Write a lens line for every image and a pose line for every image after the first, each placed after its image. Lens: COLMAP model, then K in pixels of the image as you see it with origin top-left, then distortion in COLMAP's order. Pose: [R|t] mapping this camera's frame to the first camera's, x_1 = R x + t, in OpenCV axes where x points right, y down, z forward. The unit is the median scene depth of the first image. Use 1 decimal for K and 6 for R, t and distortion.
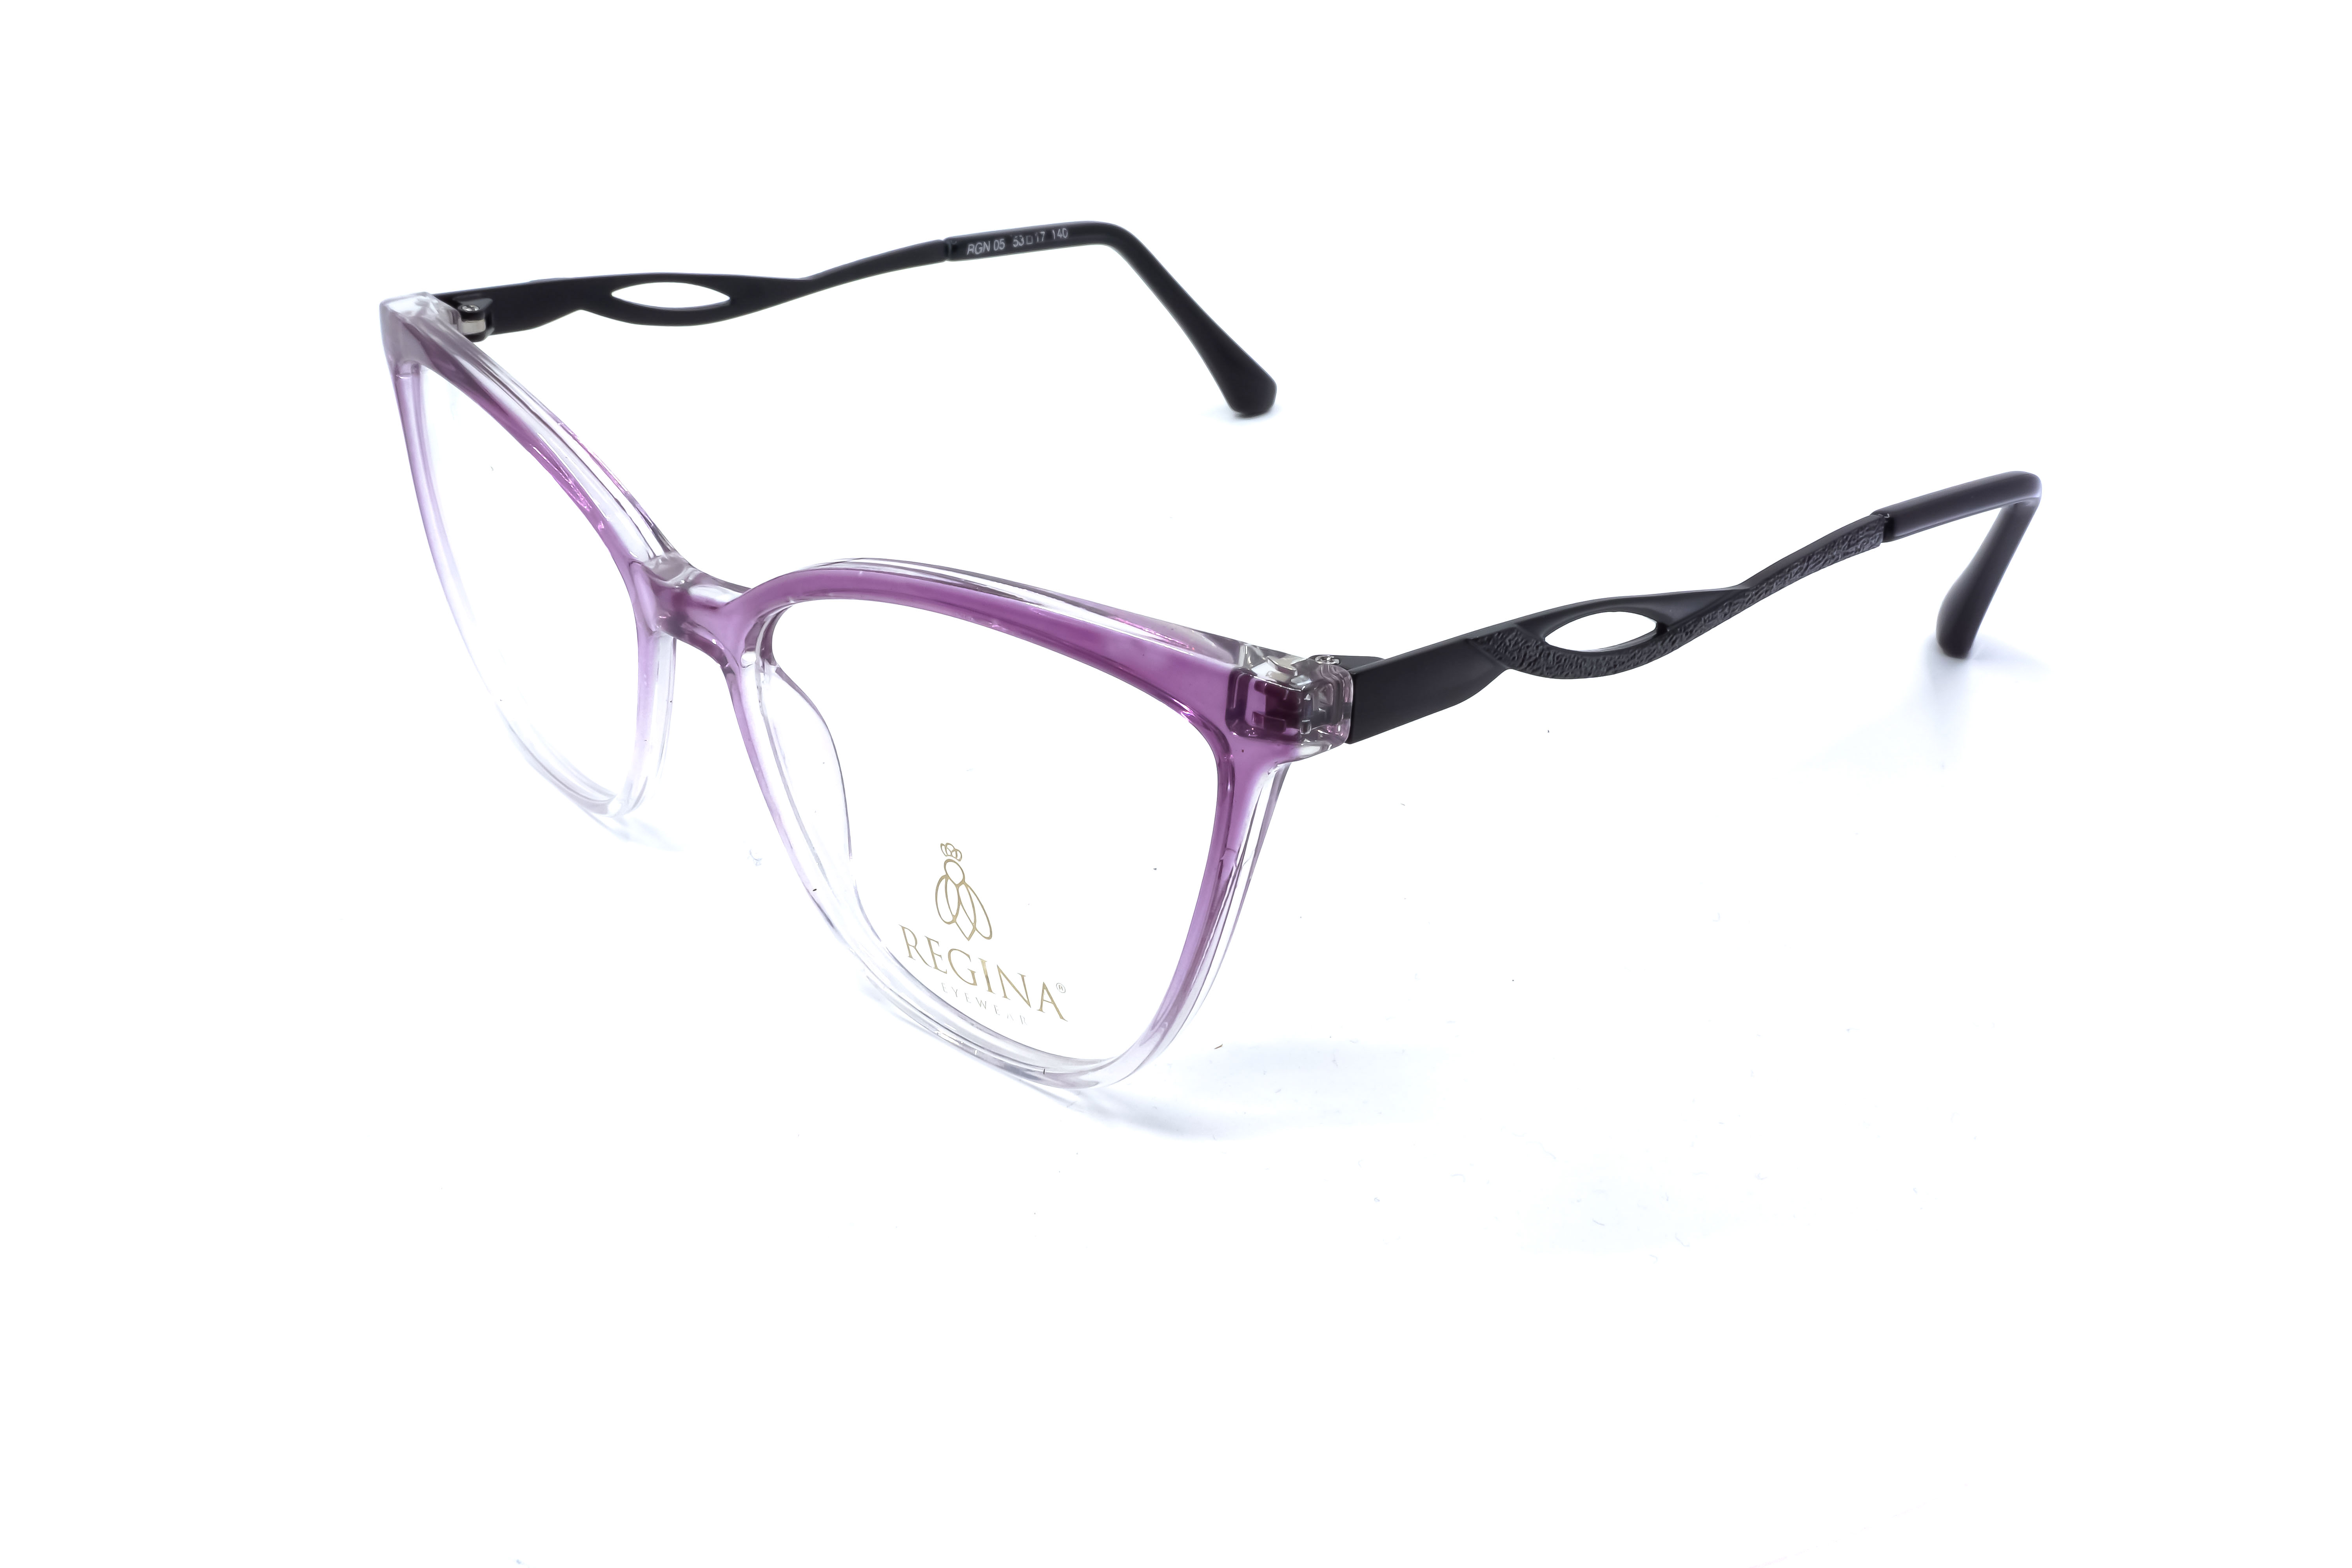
lens RADIAL K [[2304.8, 0, 1176.0], [0, 2304.8, 784.0], [0, 0, 1]] dist [-0.009047, 0.001333]
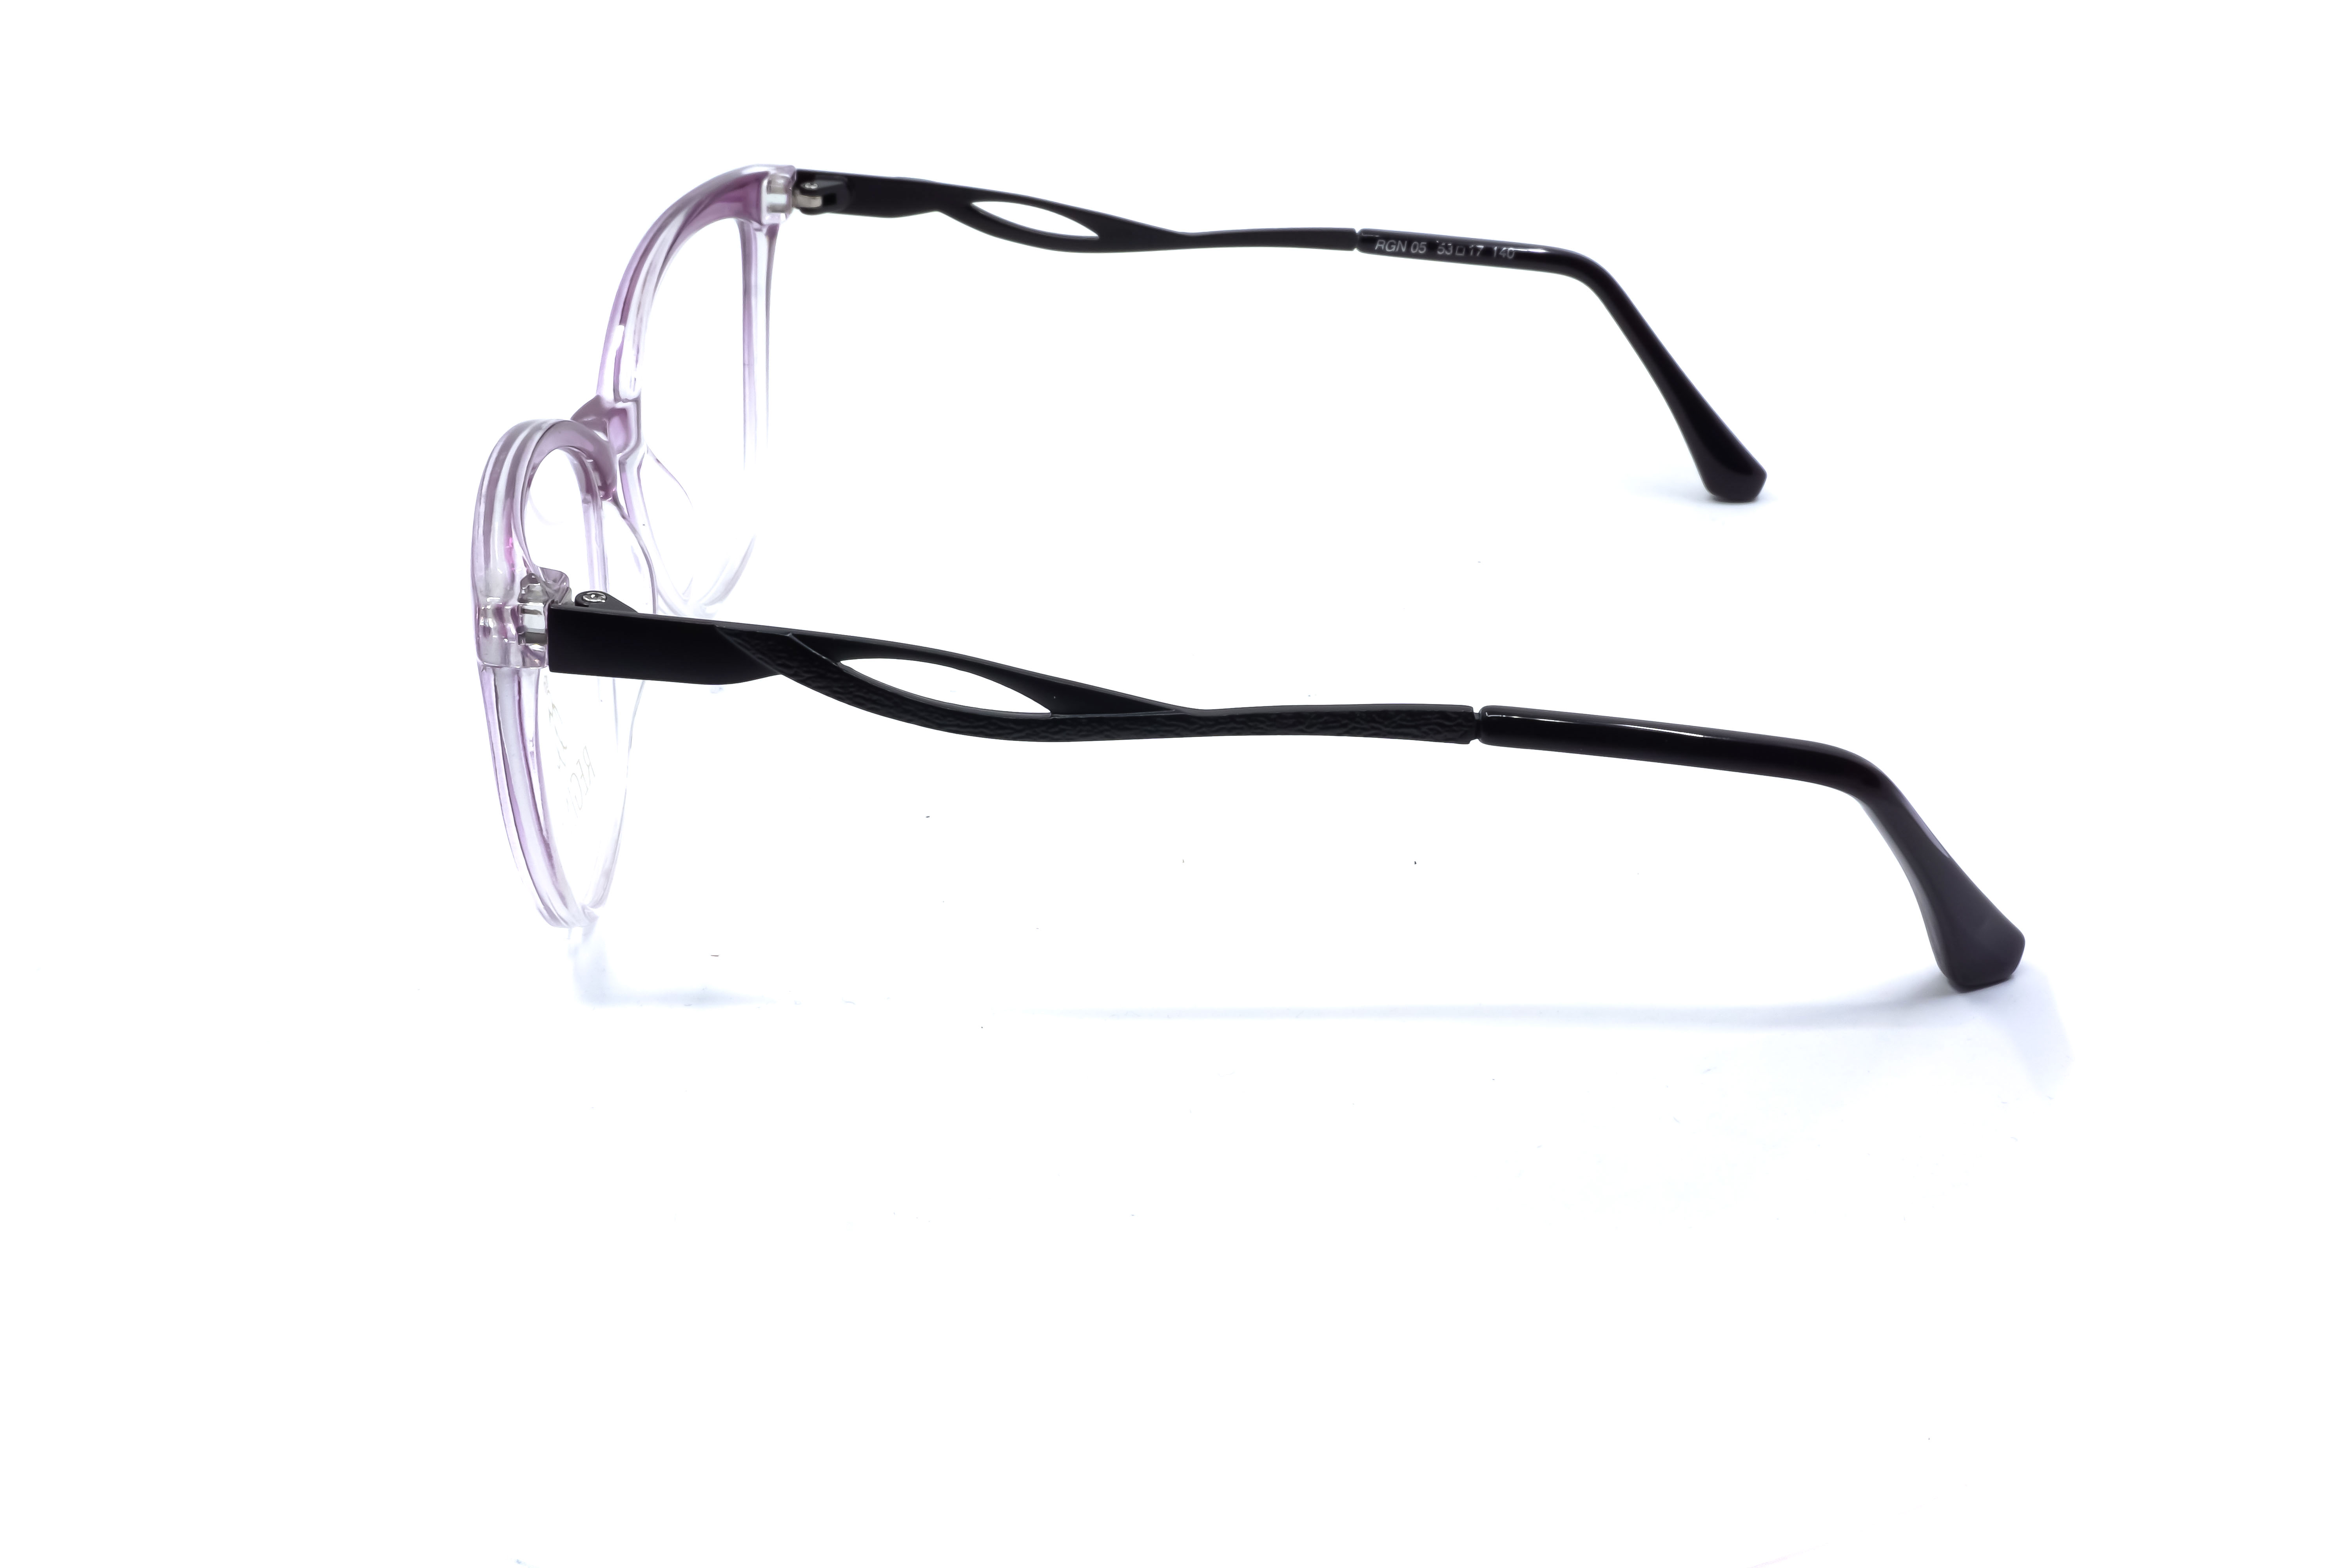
lens RADIAL K [[2304.8, 0, 1176.0], [0, 2304.8, 784.0], [0, 0, 1]] dist [-0.009047, 0.001333]
pose [[0.699608, 0.345547, -0.625417, 0.630633], [-0.339182, 0.930990, 0.134959, -0.138215], [0.628891, 0.117711, 0.768531, 0.242878]]
